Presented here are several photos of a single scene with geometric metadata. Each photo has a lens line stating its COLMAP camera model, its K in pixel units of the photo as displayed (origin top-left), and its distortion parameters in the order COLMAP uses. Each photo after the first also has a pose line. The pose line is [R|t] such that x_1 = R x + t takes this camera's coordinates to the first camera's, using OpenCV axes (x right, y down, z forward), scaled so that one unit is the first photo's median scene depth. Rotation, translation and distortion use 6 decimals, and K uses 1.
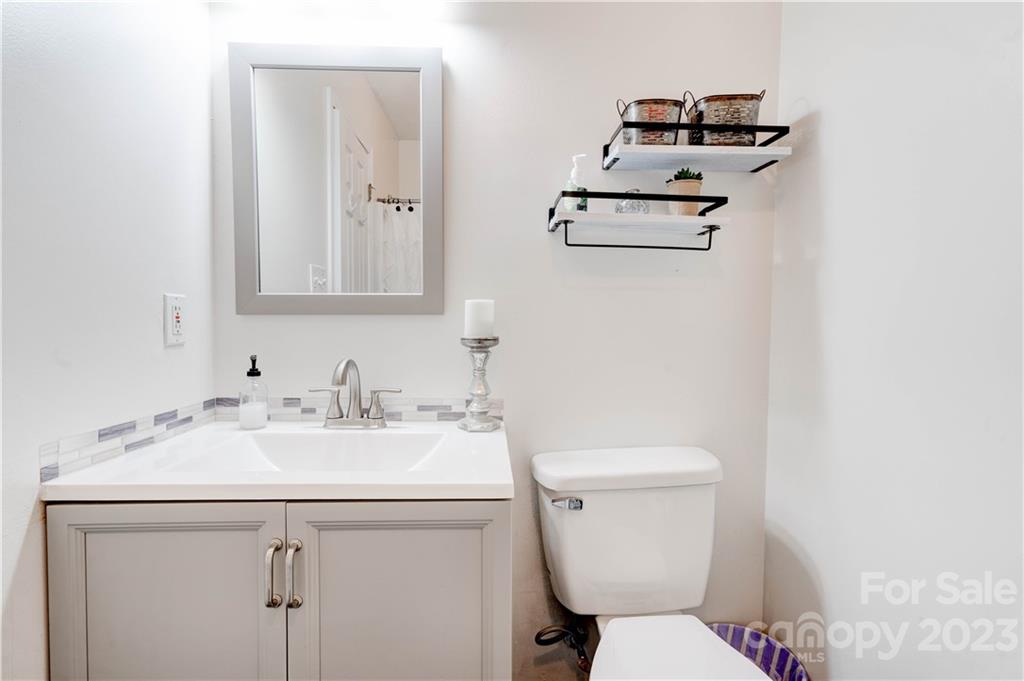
lens RADIAL K [[469.9, 0, 514.8], [0, 469.9, 334.5], [0, 0, 1]] dist [-0.000362, 0.000940]
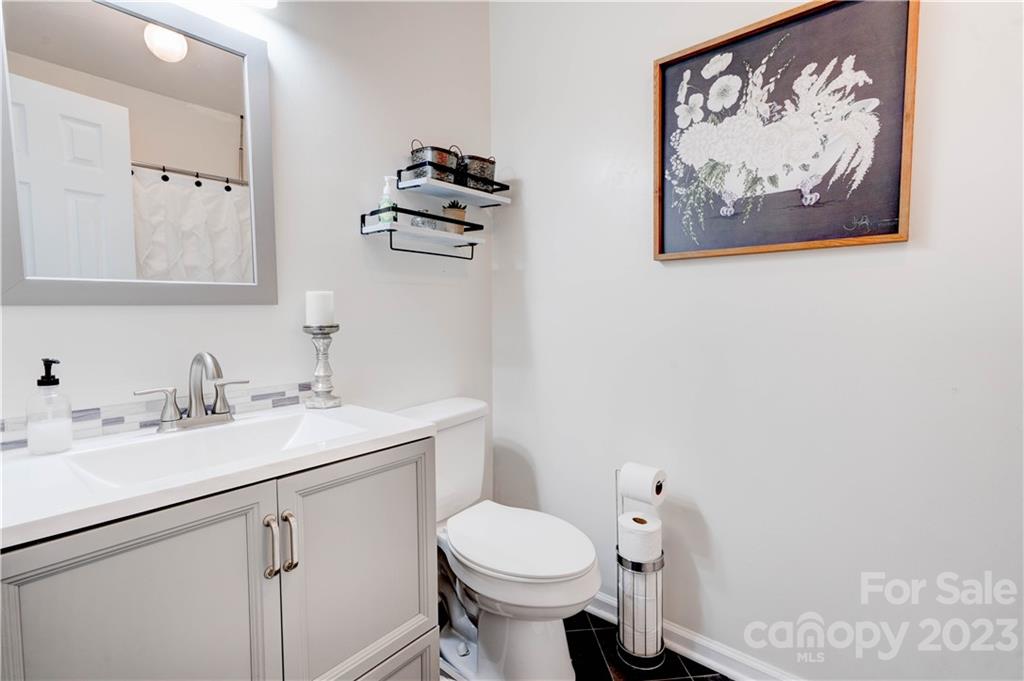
lens RADIAL K [[469.9, 0, 514.8], [0, 469.9, 334.5], [0, 0, 1]] dist [-0.000362, 0.000940]
pose [[0.669592, -0.051564, 0.740937, -0.594245], [0.032773, 0.998667, 0.039883, -0.000519], [-0.742006, -0.002423, 0.670389, -0.085979]]
